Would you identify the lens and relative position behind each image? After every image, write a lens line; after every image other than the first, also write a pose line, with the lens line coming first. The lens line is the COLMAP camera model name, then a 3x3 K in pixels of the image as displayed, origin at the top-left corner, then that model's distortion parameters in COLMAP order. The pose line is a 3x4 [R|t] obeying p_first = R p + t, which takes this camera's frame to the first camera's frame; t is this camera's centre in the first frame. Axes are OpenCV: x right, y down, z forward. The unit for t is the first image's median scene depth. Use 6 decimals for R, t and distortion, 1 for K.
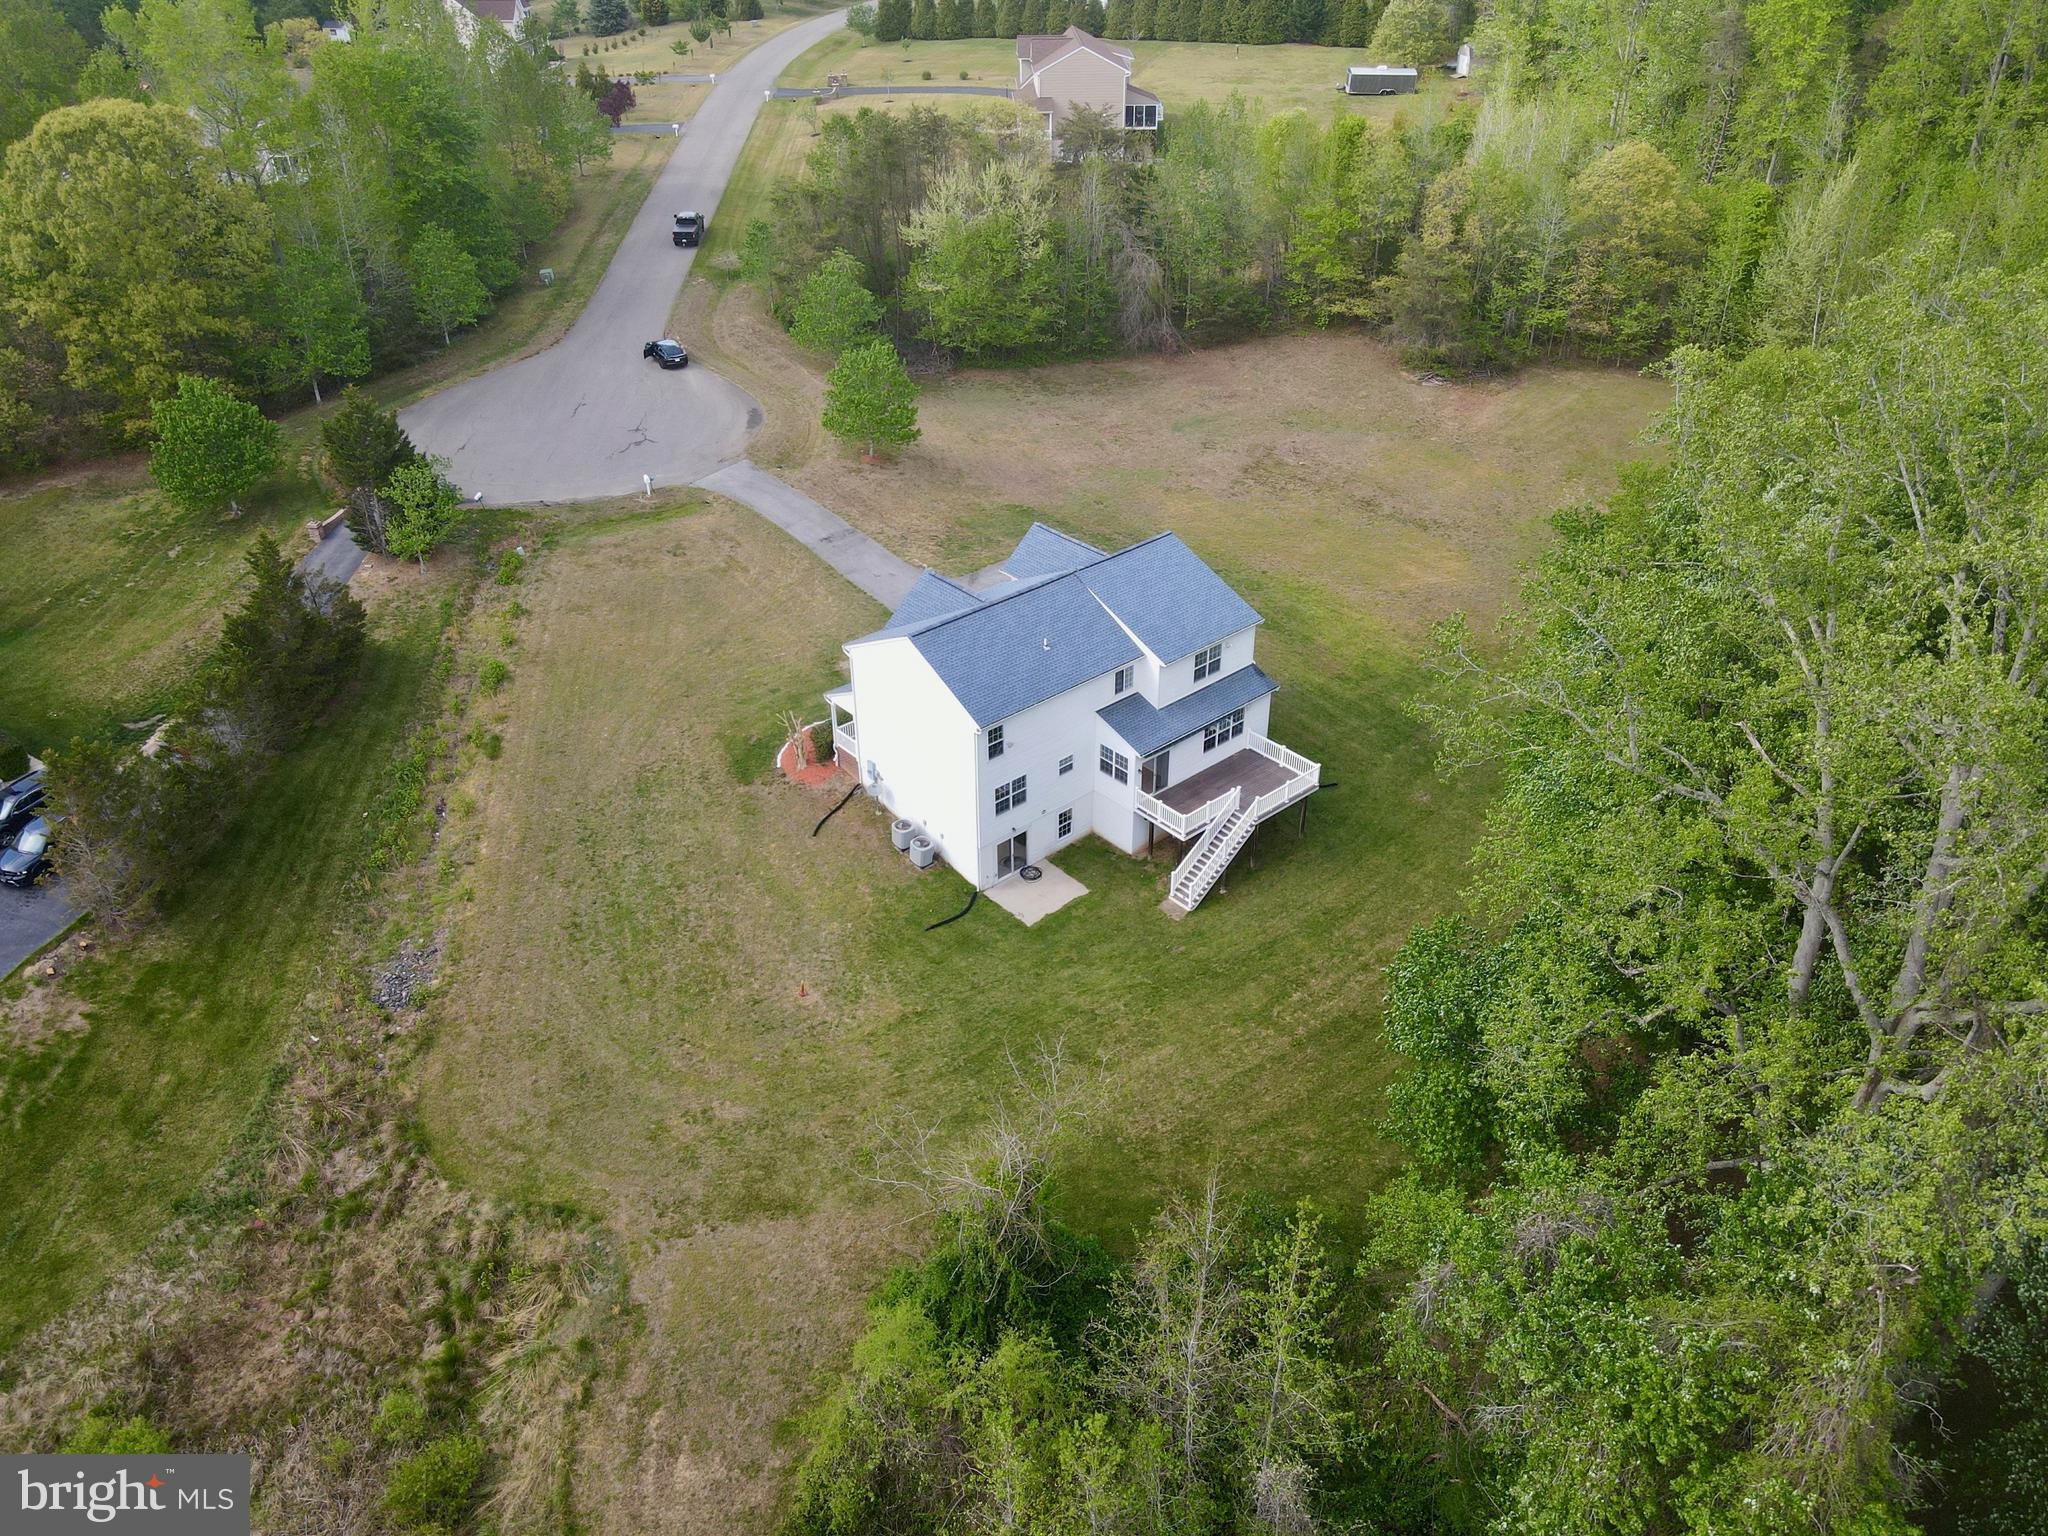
lens RADIAL K [[1504.2, 0, 1024.0], [0, 1504.2, 768.0], [0, 0, 1]] dist [0.012638, 0.007491]
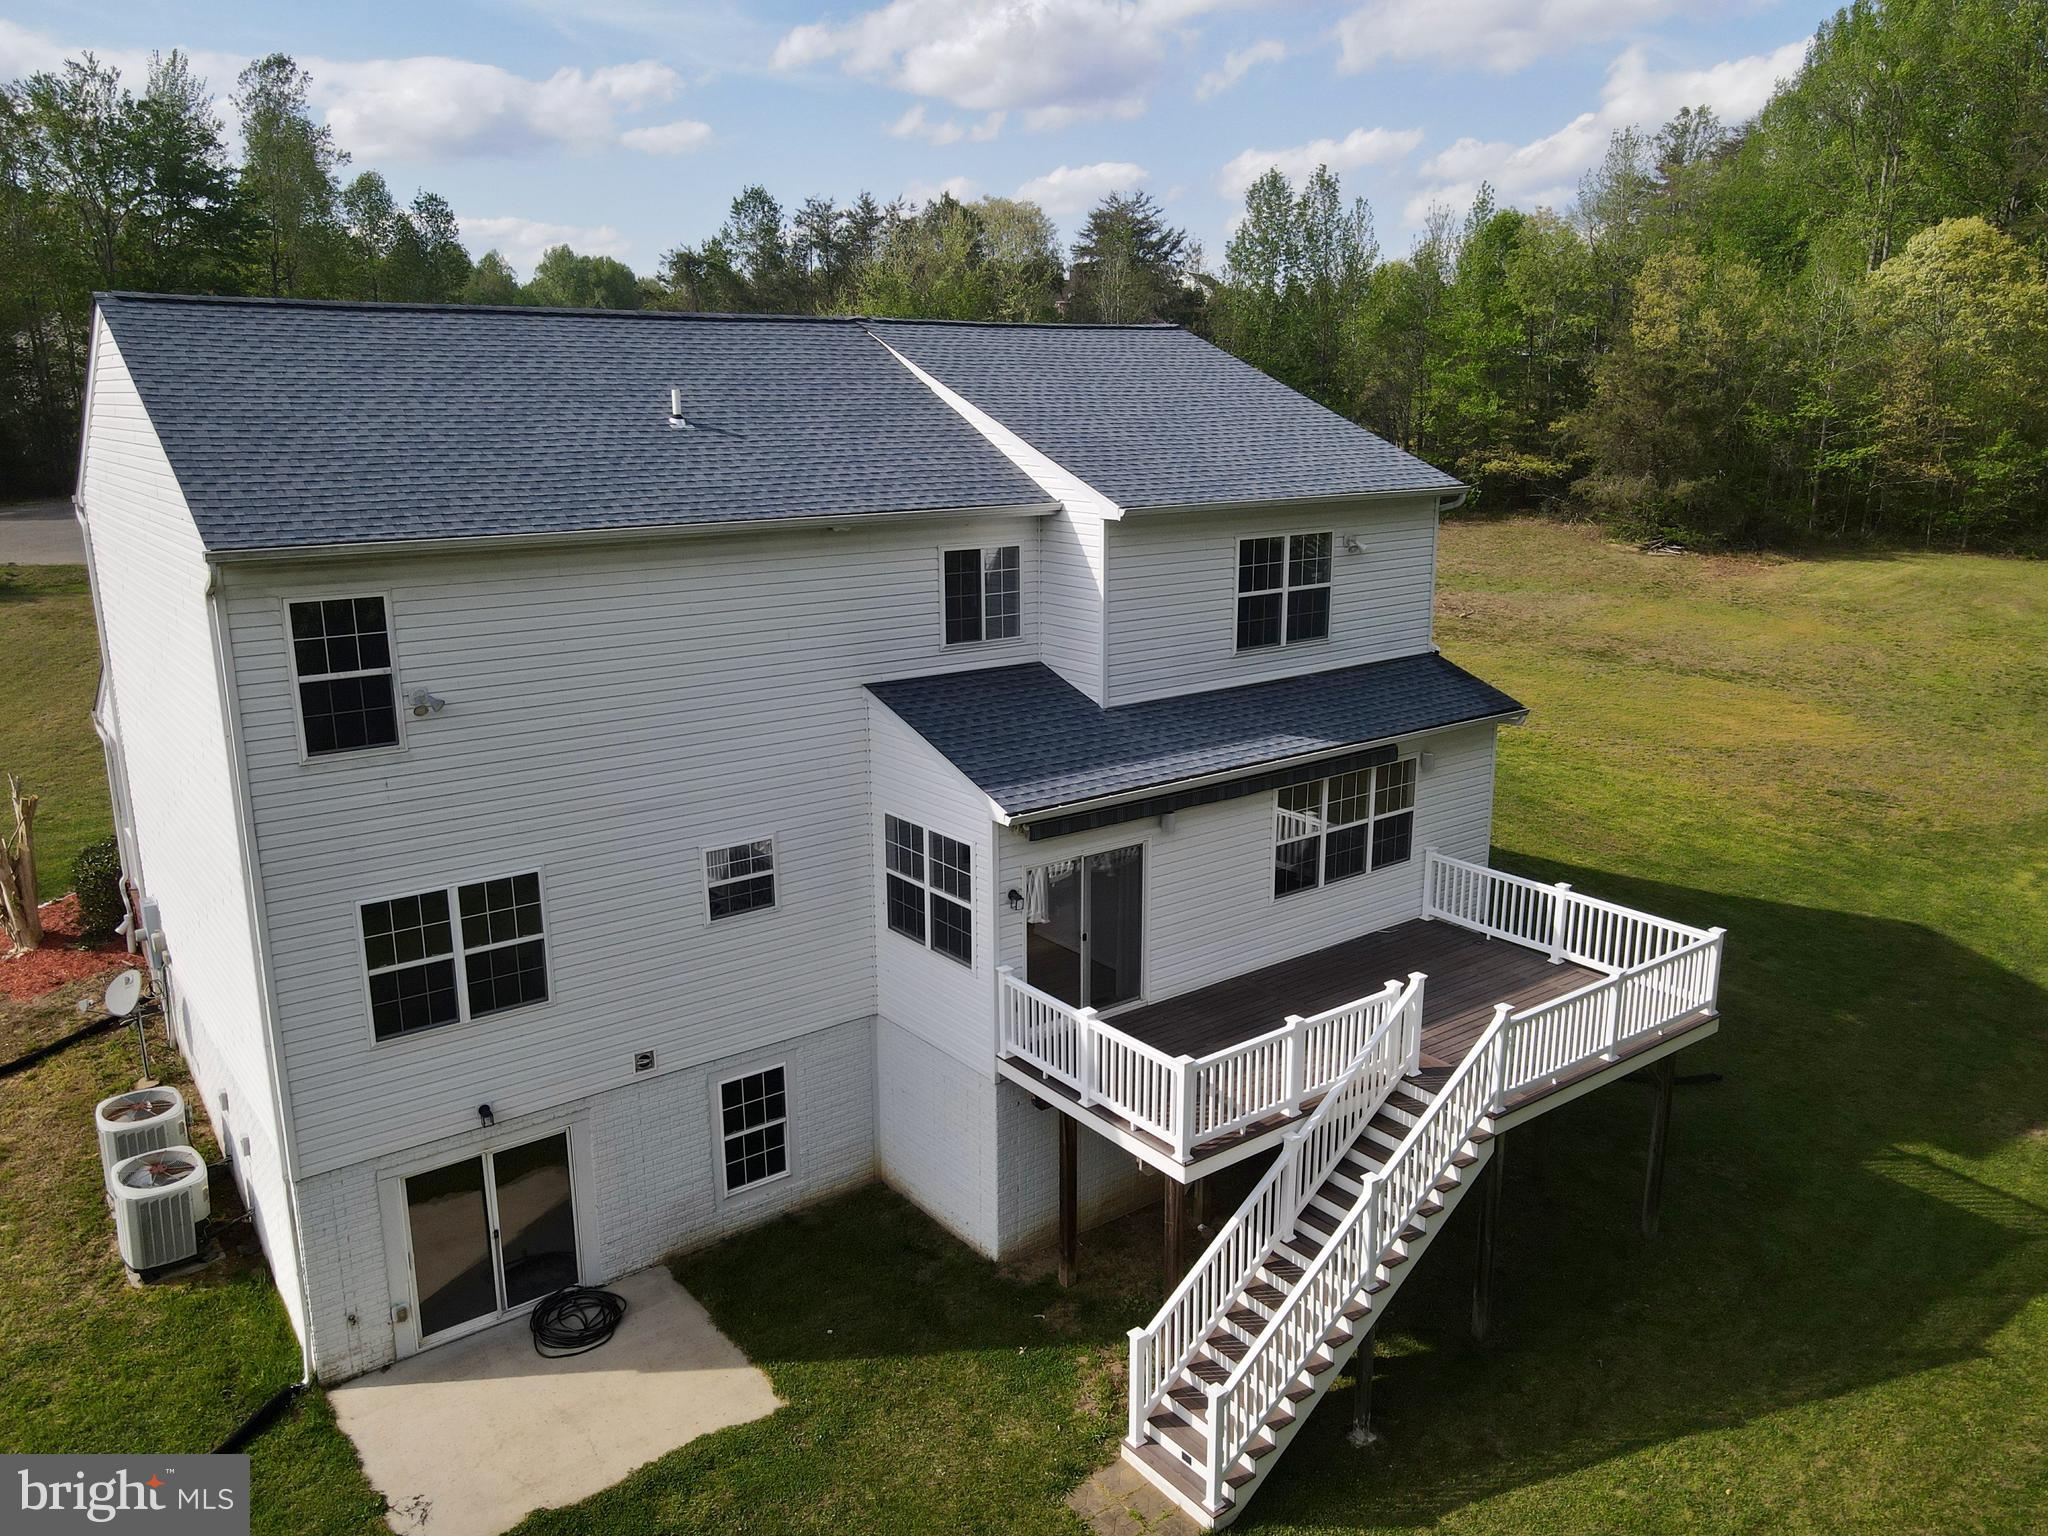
lens RADIAL K [[1504.2, 0, 1024.0], [0, 1504.2, 768.0], [0, 0, 1]] dist [0.012638, 0.007491]
pose [[0.997445, 0.021070, -0.068257, 0.093928], [-0.042031, 0.945713, -0.322274, 0.061853], [0.057761, 0.324320, 0.944182, 0.745826]]
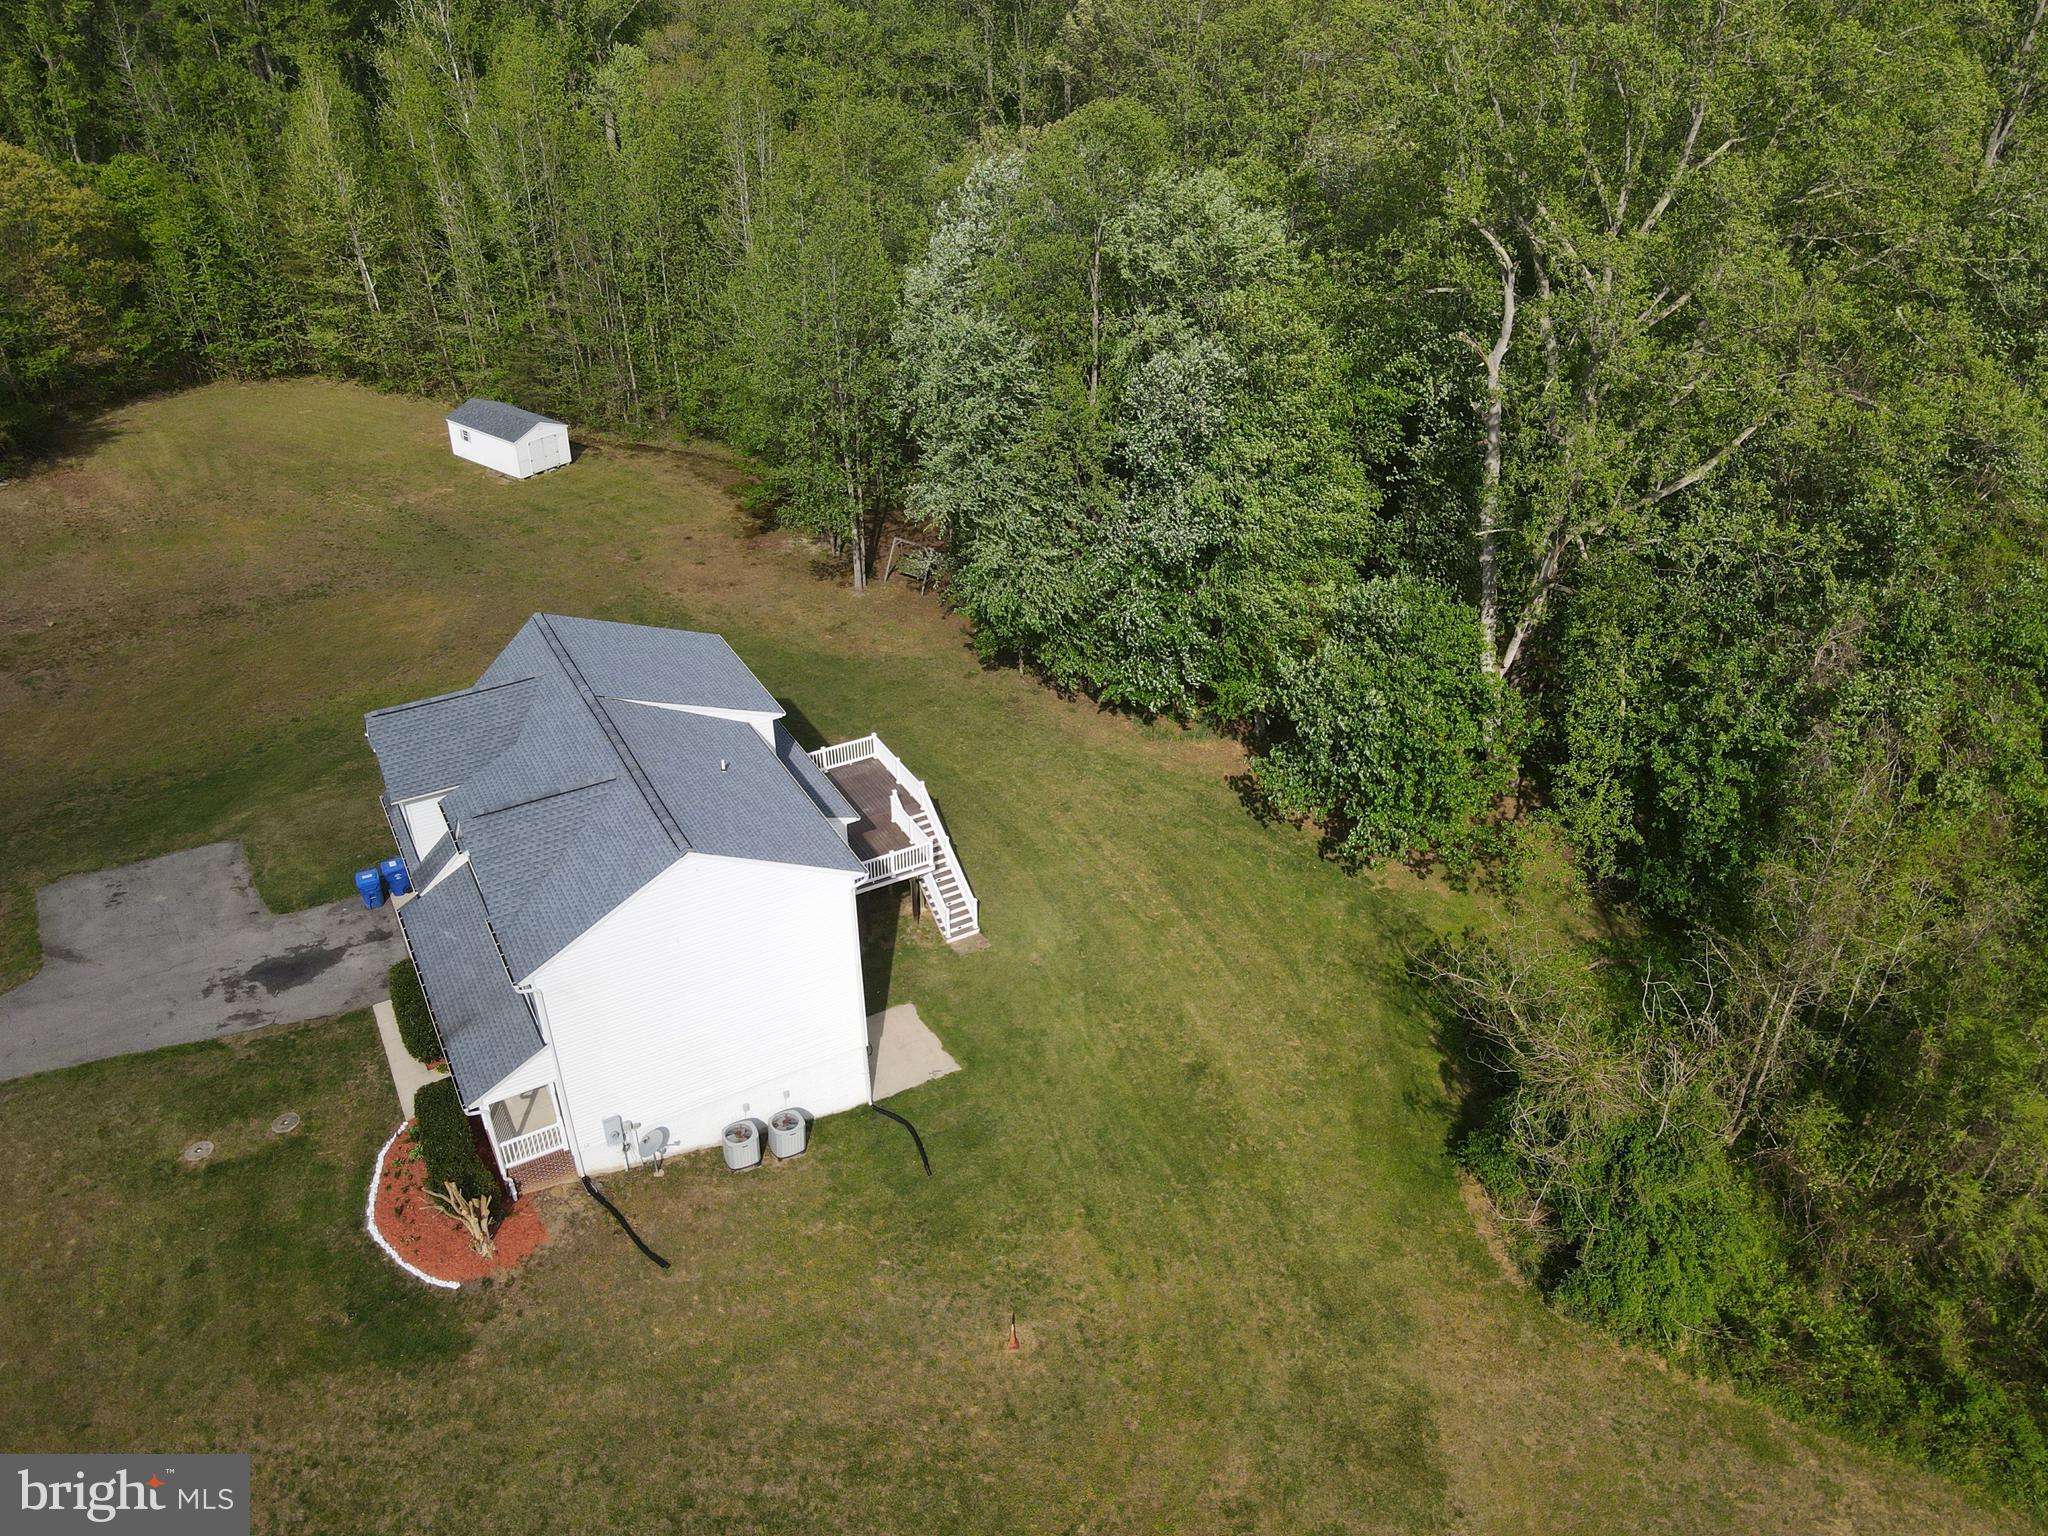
lens RADIAL K [[1504.2, 0, 1024.0], [0, 1504.2, 768.0], [0, 0, 1]] dist [0.012638, 0.007491]
pose [[0.208836, -0.511422, 0.833568, -0.510001], [0.535284, 0.773121, 0.340229, -0.234503], [-0.818449, 0.375143, 0.435212, 0.576235]]
